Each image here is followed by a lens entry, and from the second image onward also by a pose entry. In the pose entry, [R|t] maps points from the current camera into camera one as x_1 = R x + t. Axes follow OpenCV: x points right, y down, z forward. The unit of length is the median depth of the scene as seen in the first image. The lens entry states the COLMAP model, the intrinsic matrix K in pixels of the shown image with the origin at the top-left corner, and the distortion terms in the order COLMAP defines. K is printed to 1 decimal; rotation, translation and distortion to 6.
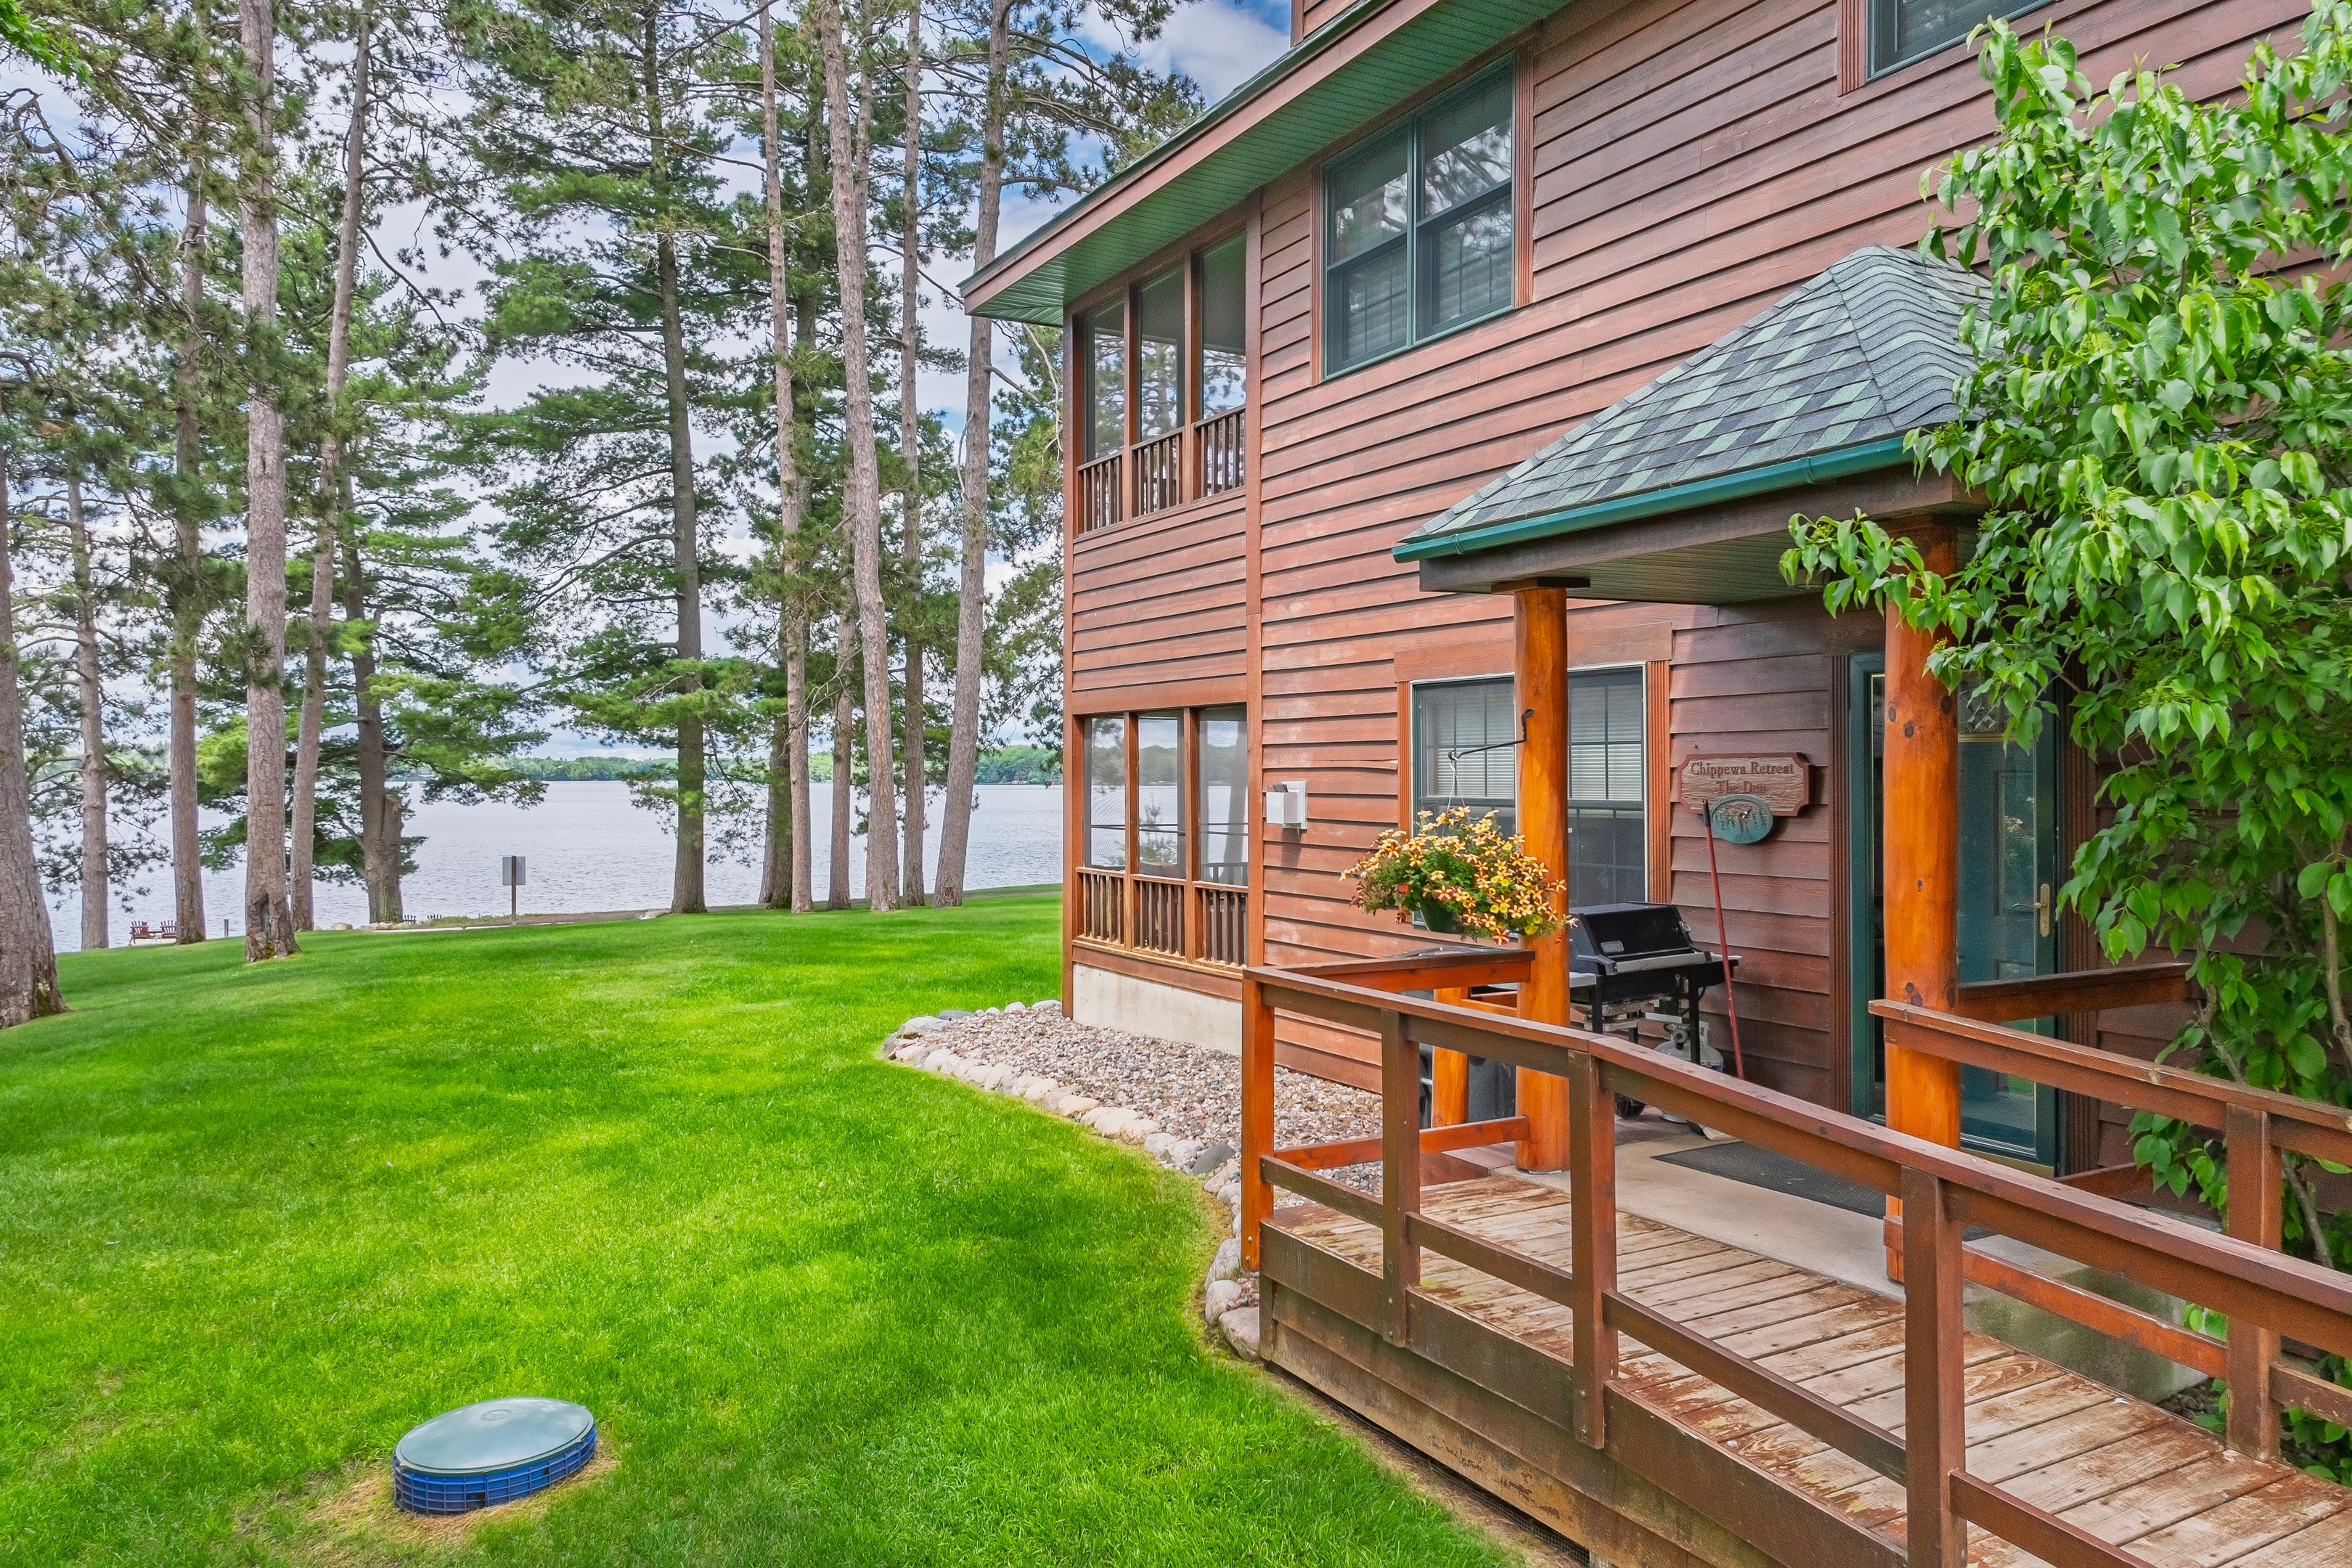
lens RADIAL K [[1630.9, 0, 1176.0], [0, 1630.9, 784.0], [0, 0, 1]] dist [0.002696, 0.002747]
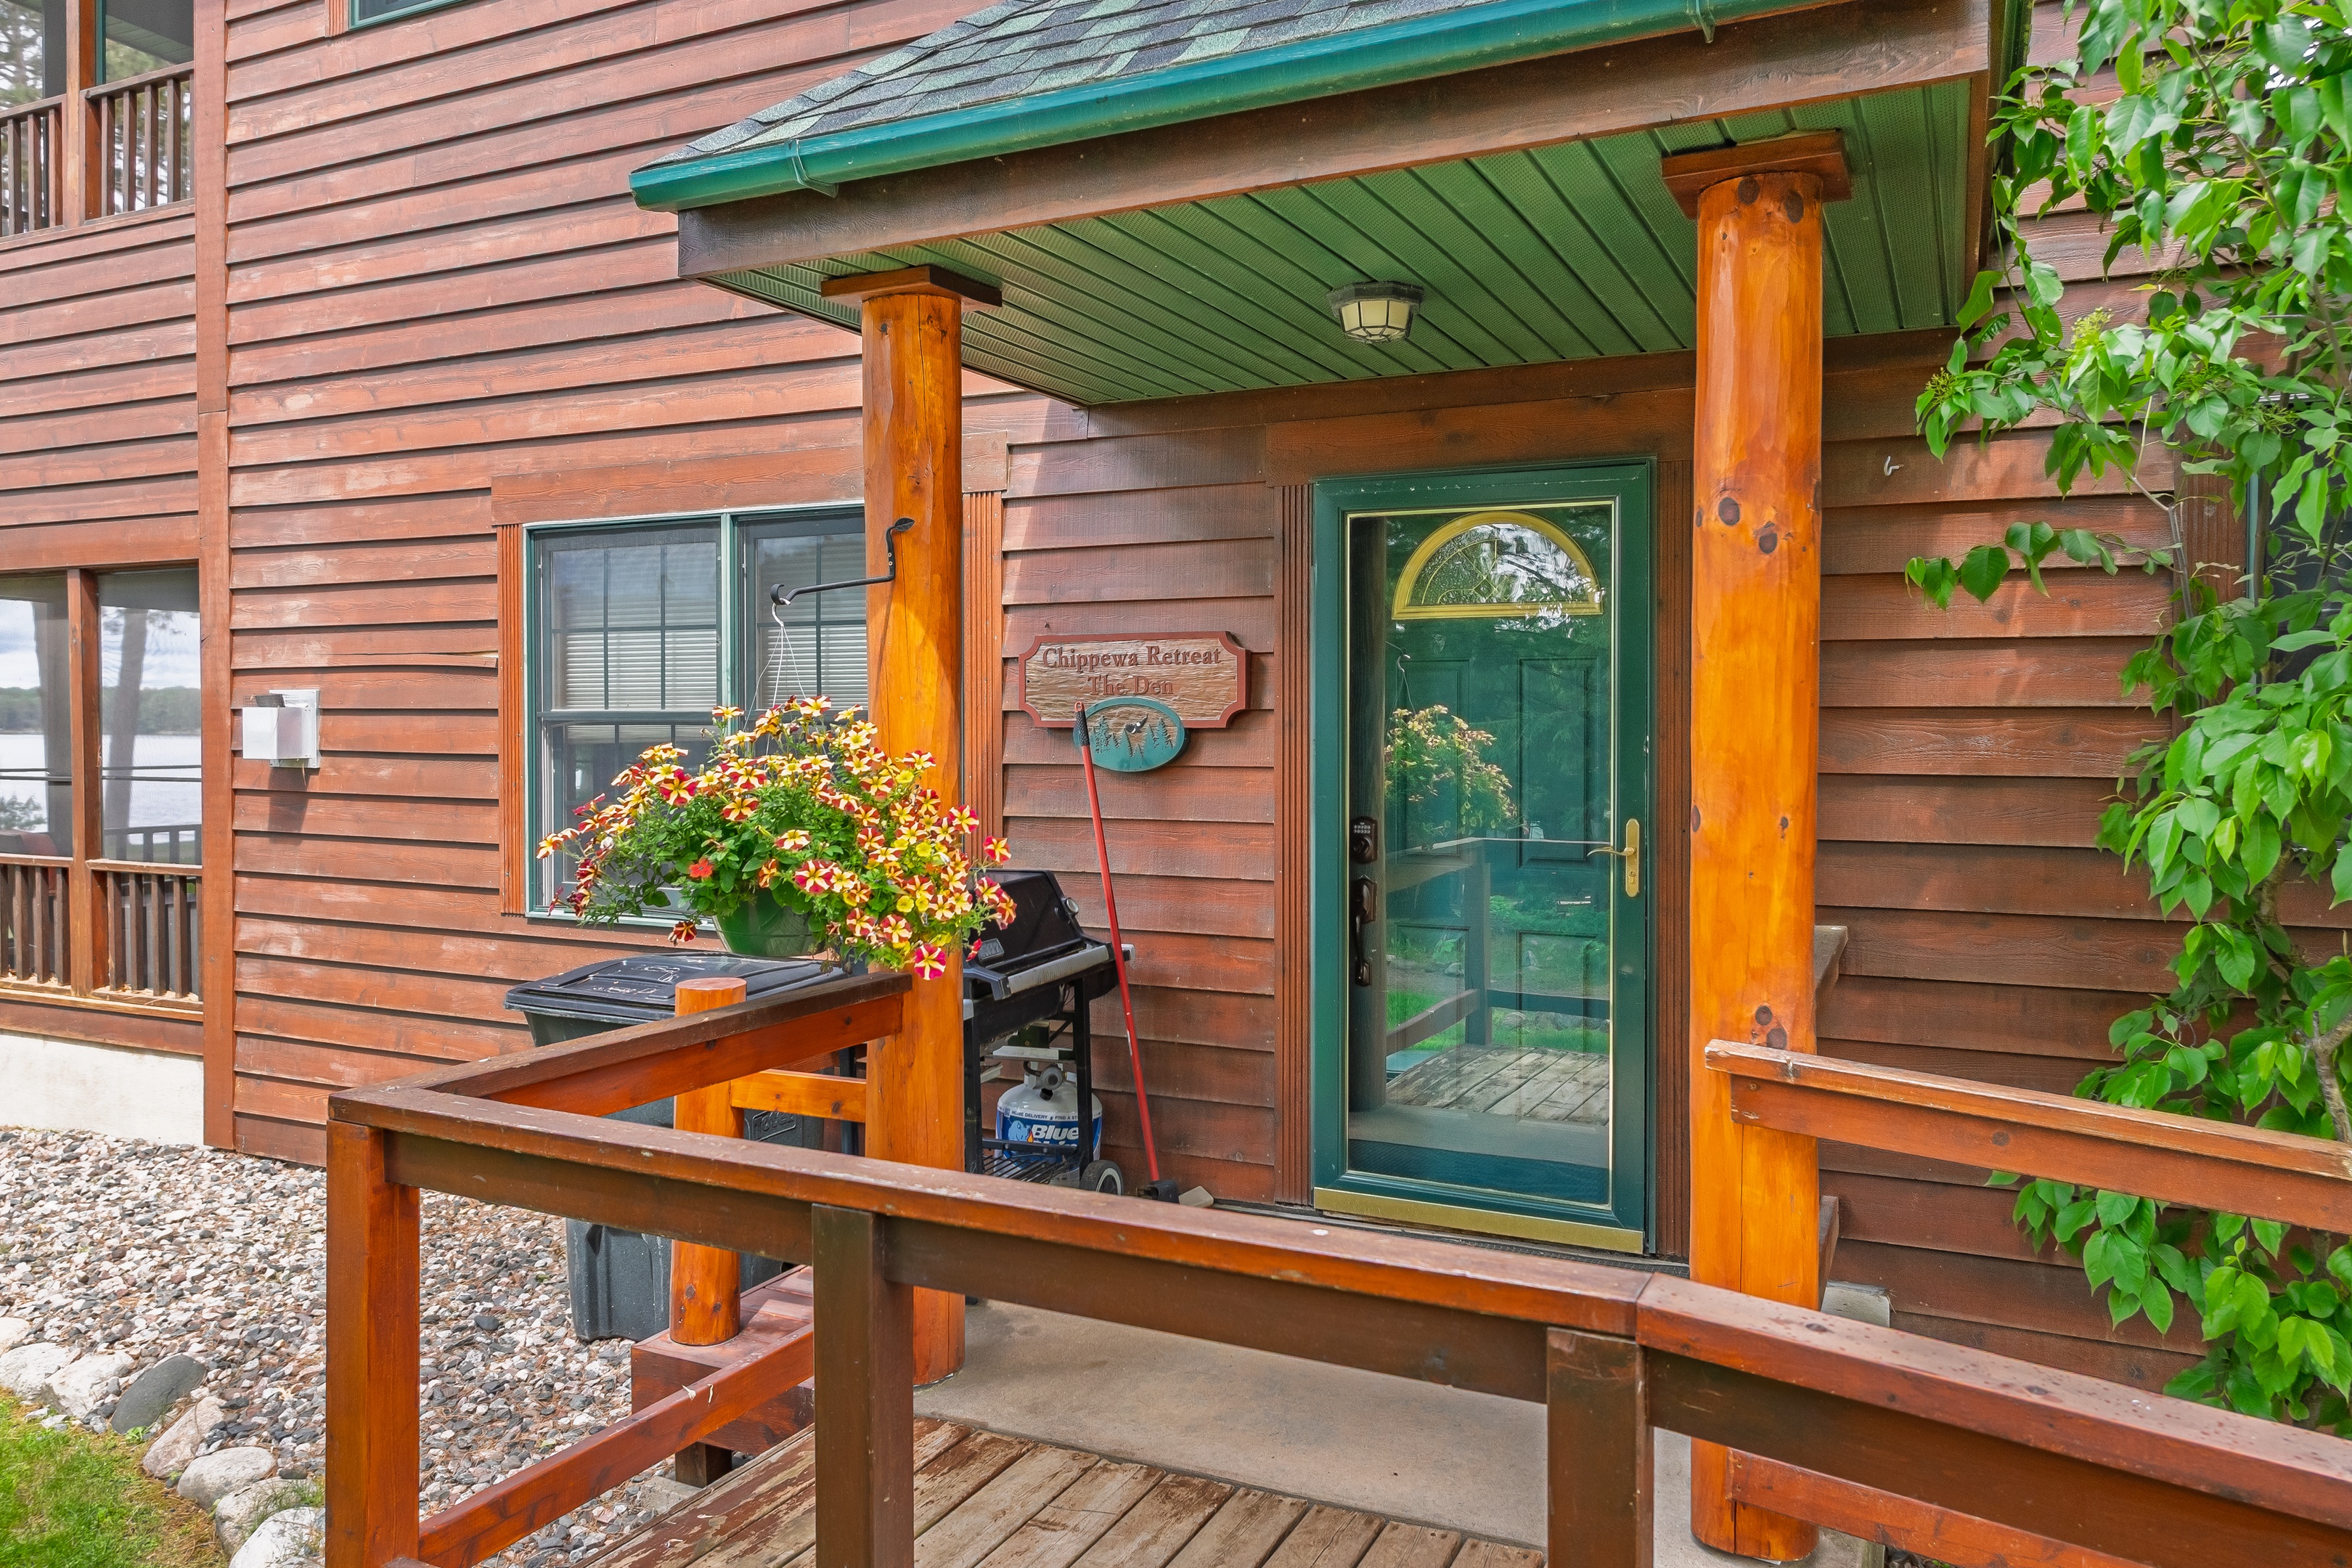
lens RADIAL K [[1626.2, 0, 1171.9], [0, 1626.2, 742.4], [0, 0, 1]] dist [-0.004387, 0.010344]
pose [[0.816043, -0.003153, 0.577982, -0.011740], [-0.000277, 0.999983, 0.005847, 0.015642], [-0.577990, -0.004932, 0.816029, 0.343203]]
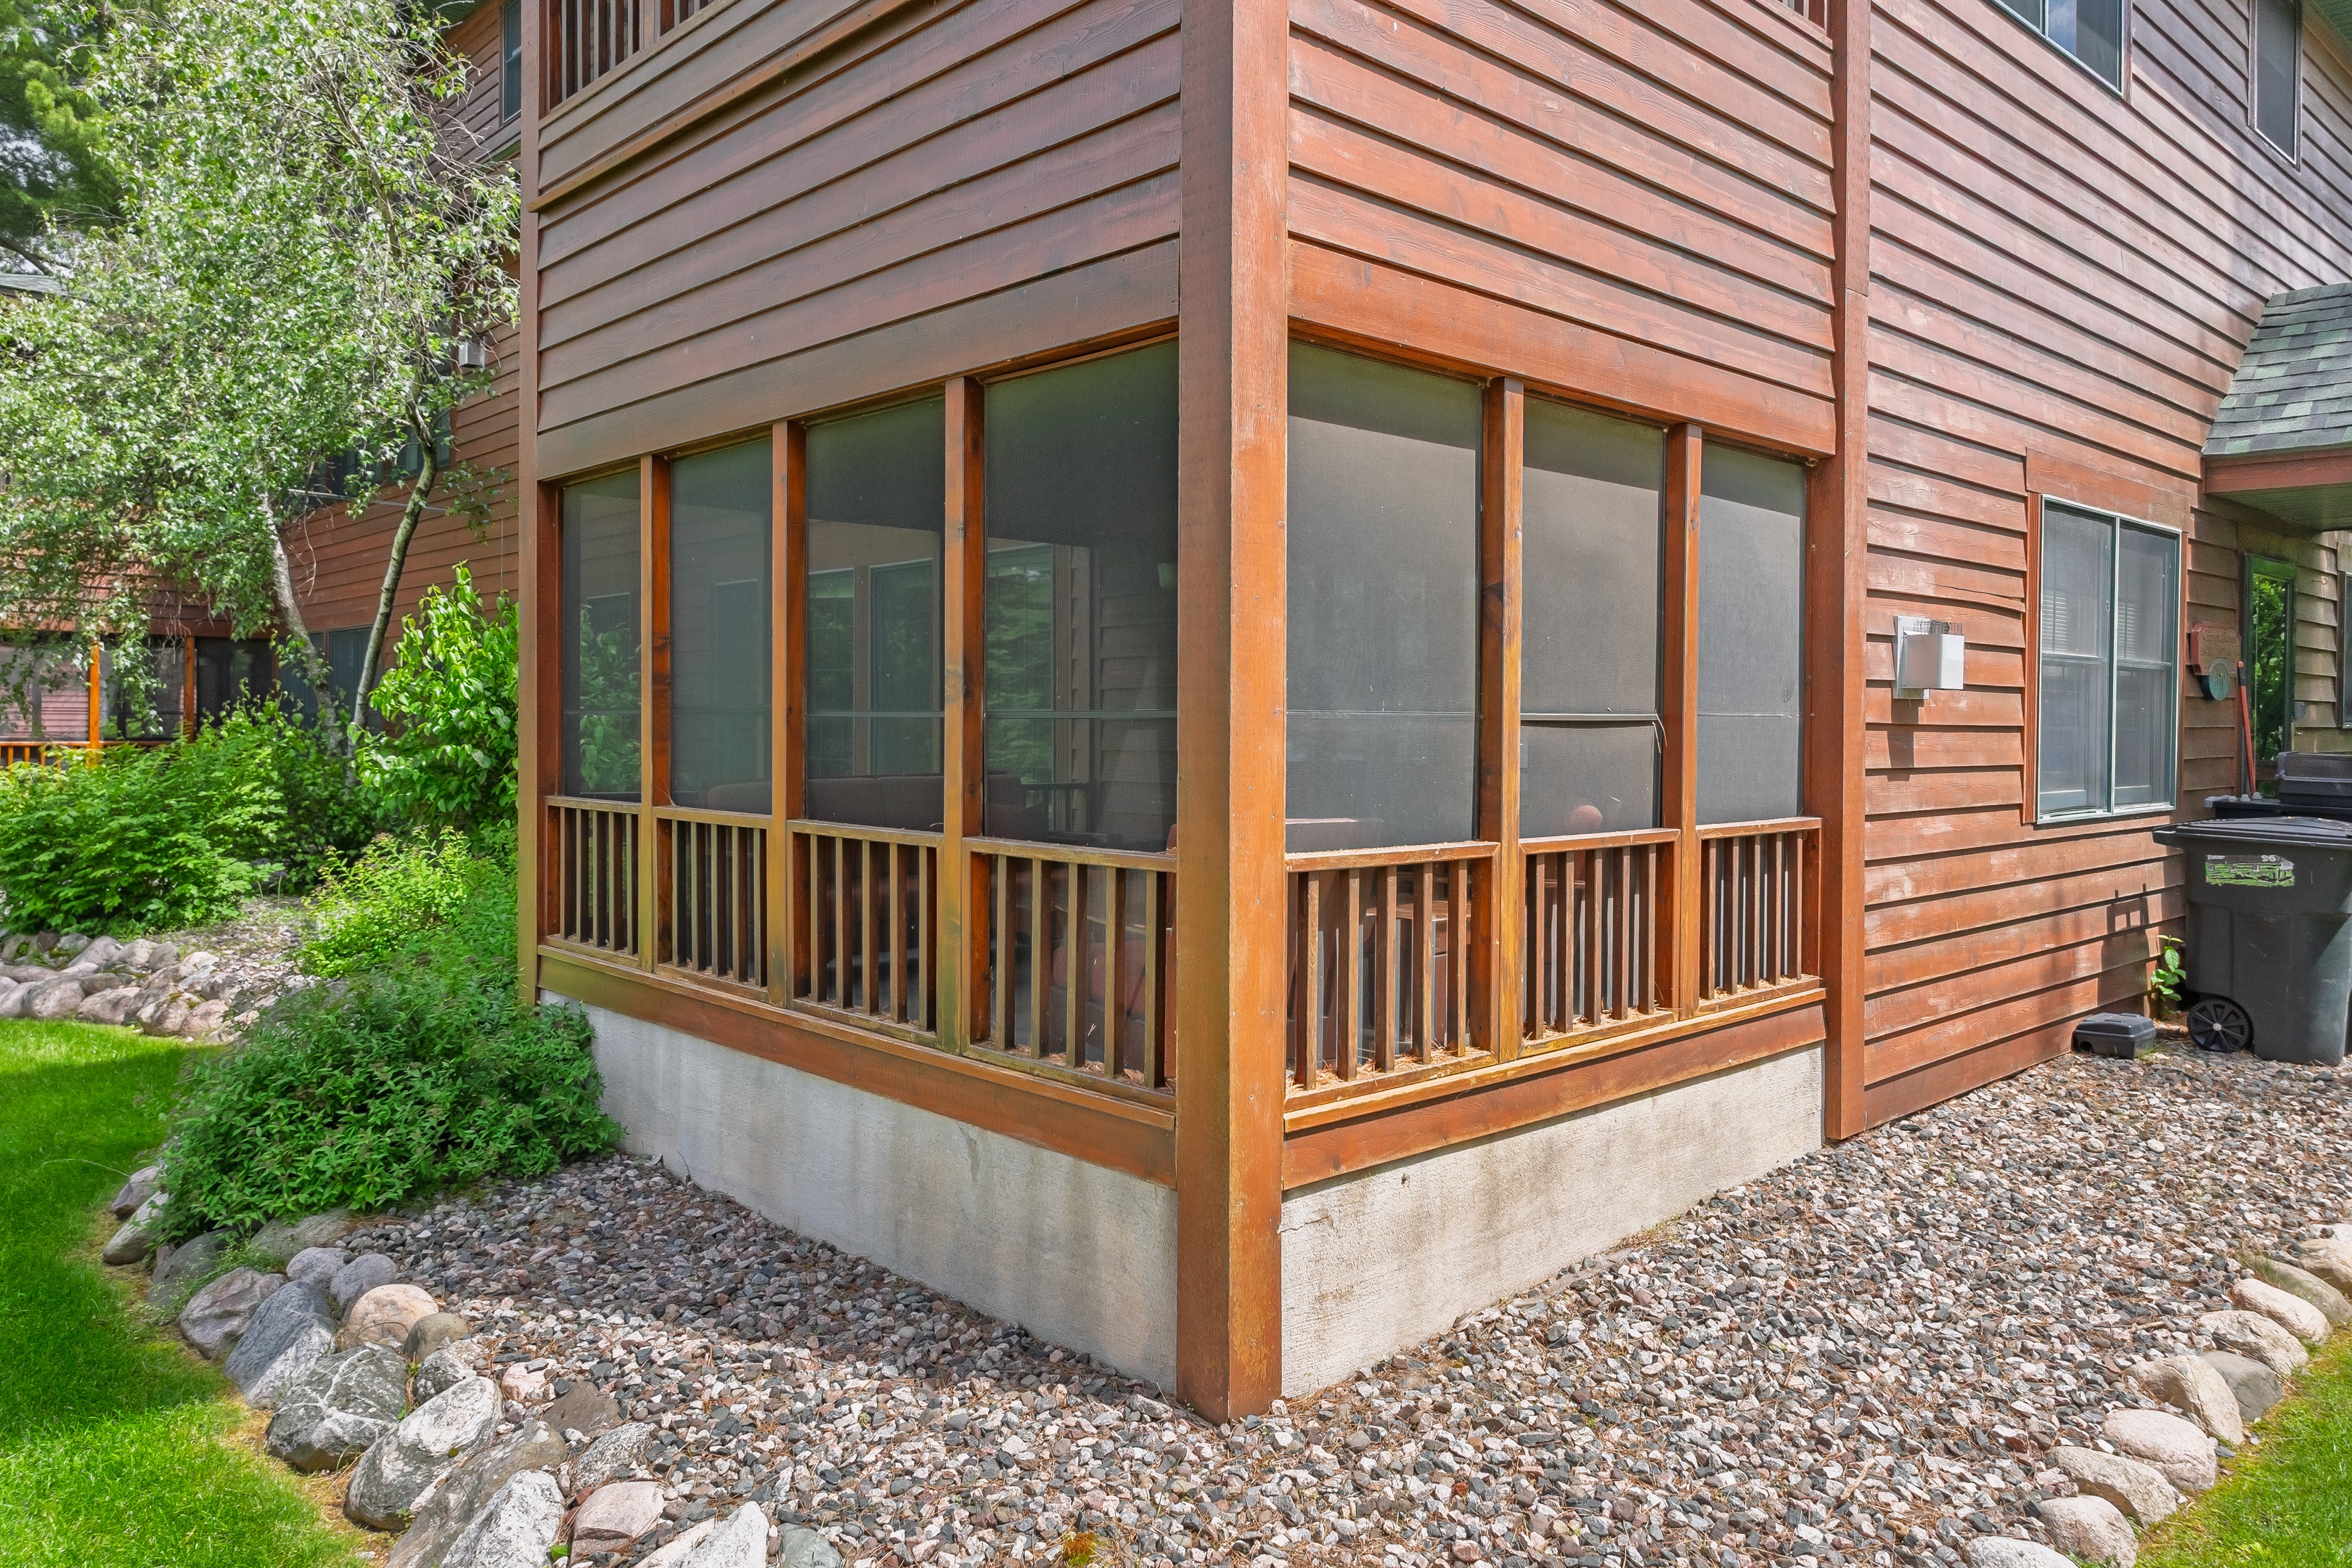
lens RADIAL K [[1645.3, 0, 1183.4], [0, 1645.3, 742.1], [0, 0, 1]] dist [-0.031123, 0.050185]
pose [[-0.244603, -0.007061, 0.969598, -0.462582], [0.005883, 0.999944, 0.008766, 0.038908], [-0.969605, 0.007848, -0.244548, 1.505756]]
